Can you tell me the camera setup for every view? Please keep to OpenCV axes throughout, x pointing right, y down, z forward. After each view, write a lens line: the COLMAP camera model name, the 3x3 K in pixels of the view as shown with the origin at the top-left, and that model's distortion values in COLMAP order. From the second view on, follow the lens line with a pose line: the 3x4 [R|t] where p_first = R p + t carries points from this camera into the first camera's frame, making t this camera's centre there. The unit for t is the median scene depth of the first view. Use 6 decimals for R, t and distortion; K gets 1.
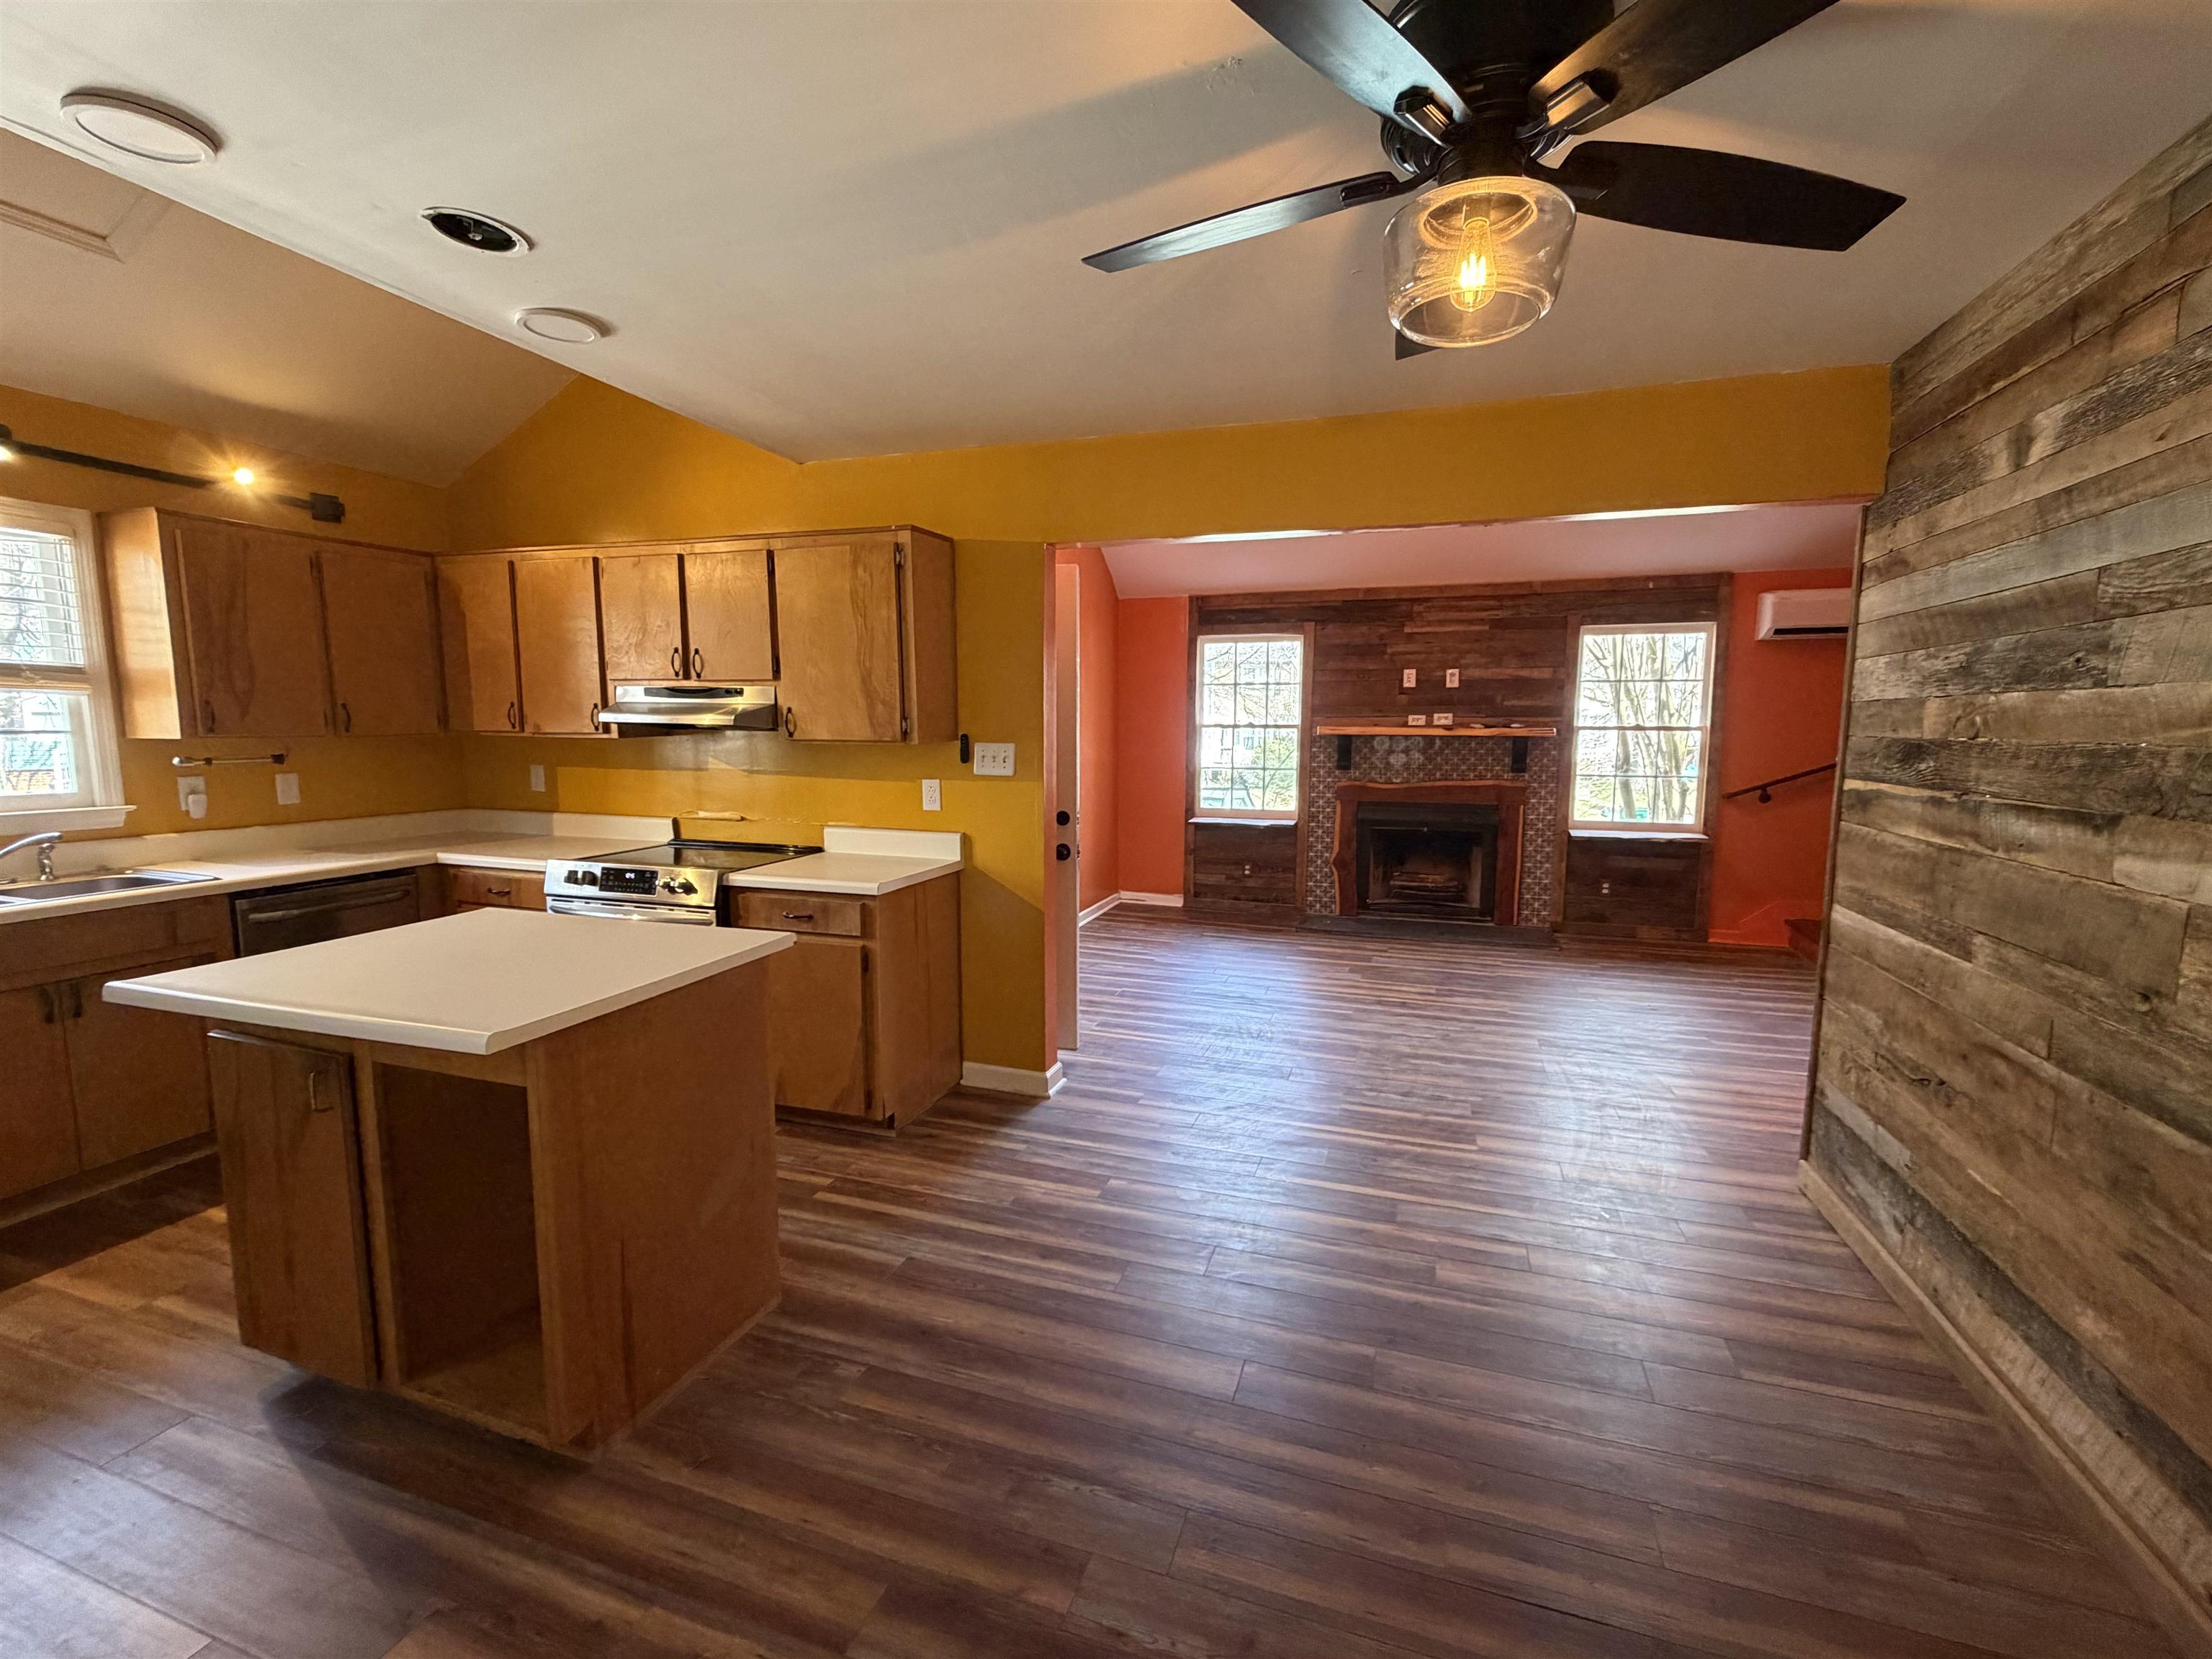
lens RADIAL K [[964.3, 0, 1106.0], [0, 964.3, 829.5], [0, 0, 1]] dist [-0.000553, -0.000101]
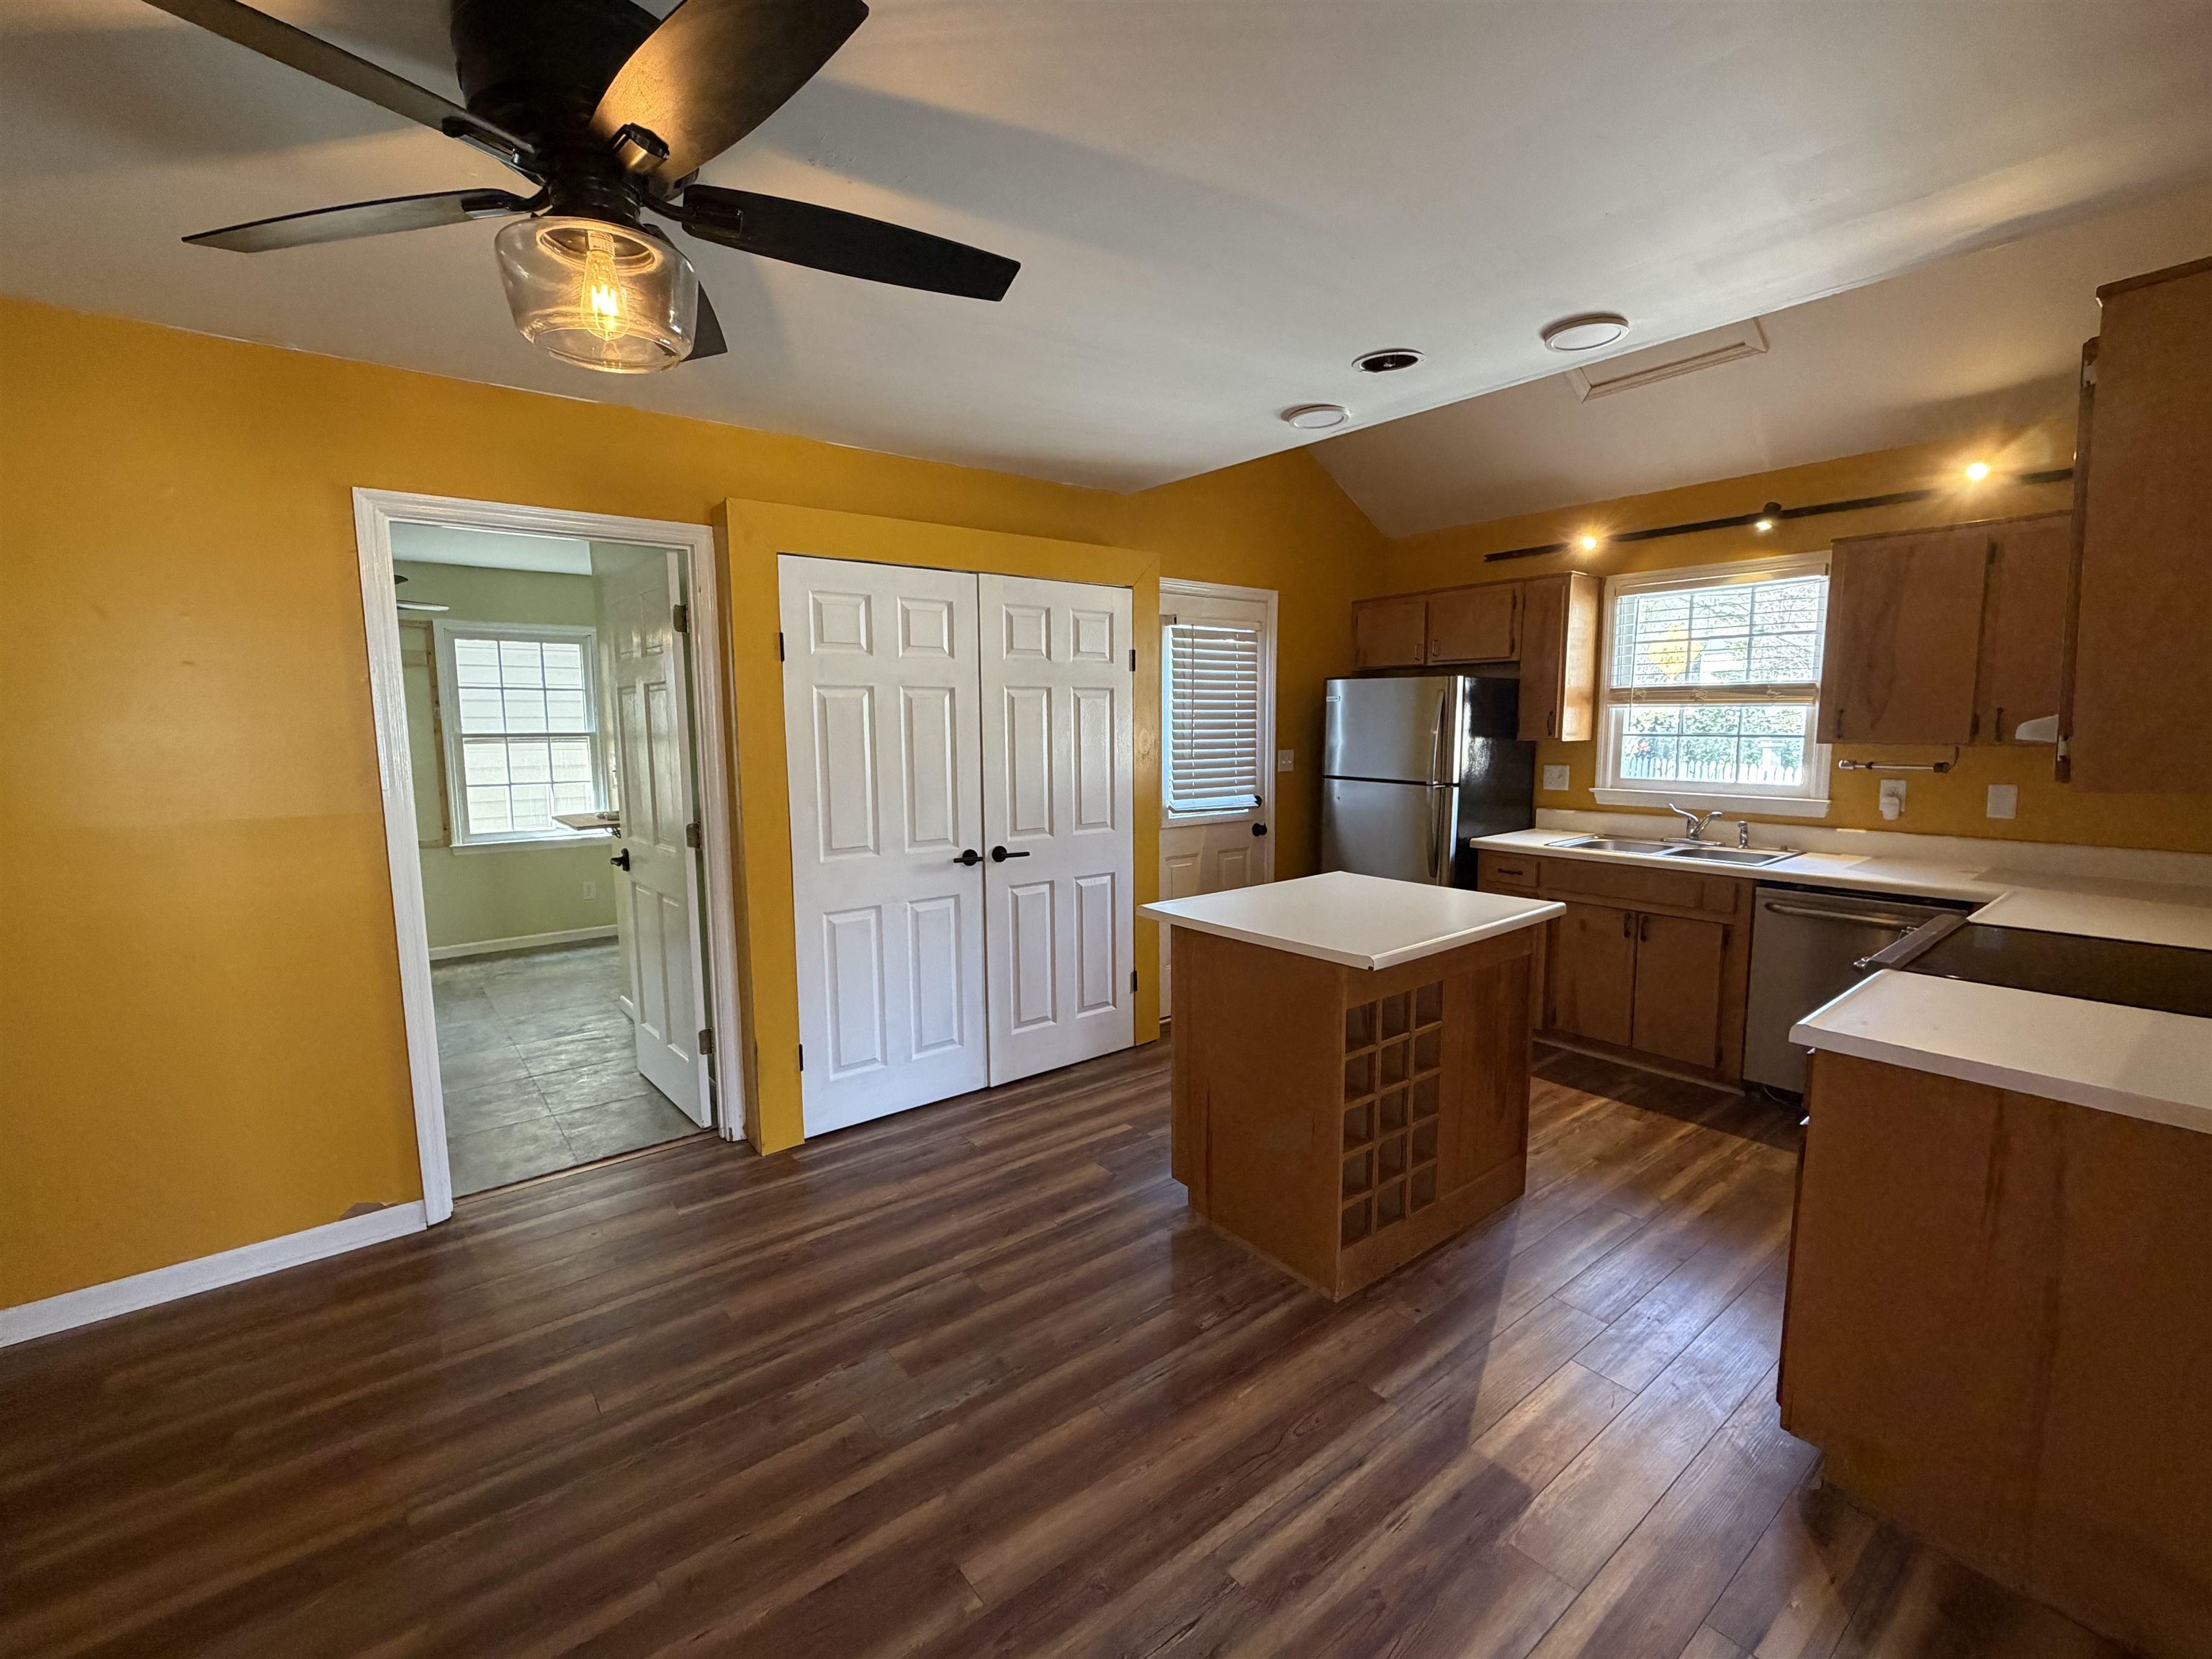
lens RADIAL K [[964.3, 0, 1106.0], [0, 964.3, 829.5], [0, 0, 1]] dist [-0.000553, -0.000101]
pose [[-0.540078, 0.099439, -0.835720, 0.219709], [-0.085924, 0.981292, 0.172287, -0.059006], [0.837217, 0.164857, -0.521430, 0.451710]]
